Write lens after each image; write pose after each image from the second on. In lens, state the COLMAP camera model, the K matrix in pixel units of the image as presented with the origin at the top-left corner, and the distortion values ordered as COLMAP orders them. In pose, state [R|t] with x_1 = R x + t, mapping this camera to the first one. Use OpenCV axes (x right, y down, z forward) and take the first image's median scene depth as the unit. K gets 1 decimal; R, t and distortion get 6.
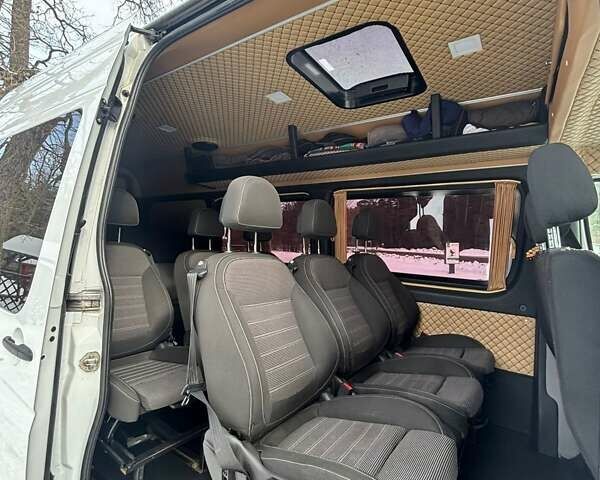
lens RADIAL K [[323.6, 0, 299.0], [0, 323.6, 243.5], [0, 0, 1]] dist [-0.004978, -0.001030]
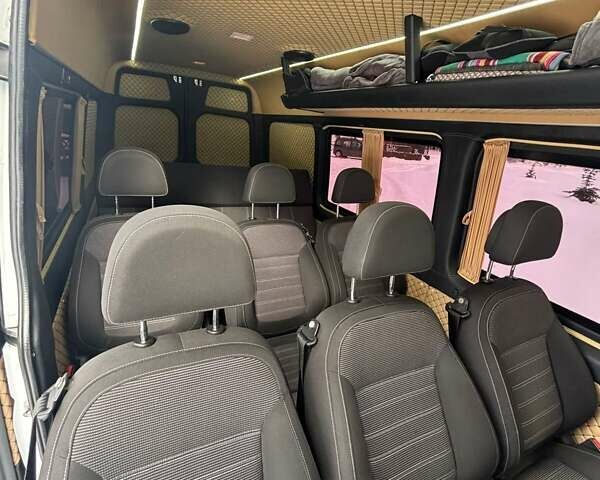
lens RADIAL K [[323.6, 0, 300.1], [0, 323.6, 237.6], [0, 0, 1]] dist [-0.004978, -0.001030]
pose [[0.874549, 0.193577, -0.444626, 0.127236], [-0.052144, 0.949094, 0.310646, -0.184214], [0.482126, -0.248491, 0.840123, 0.400164]]
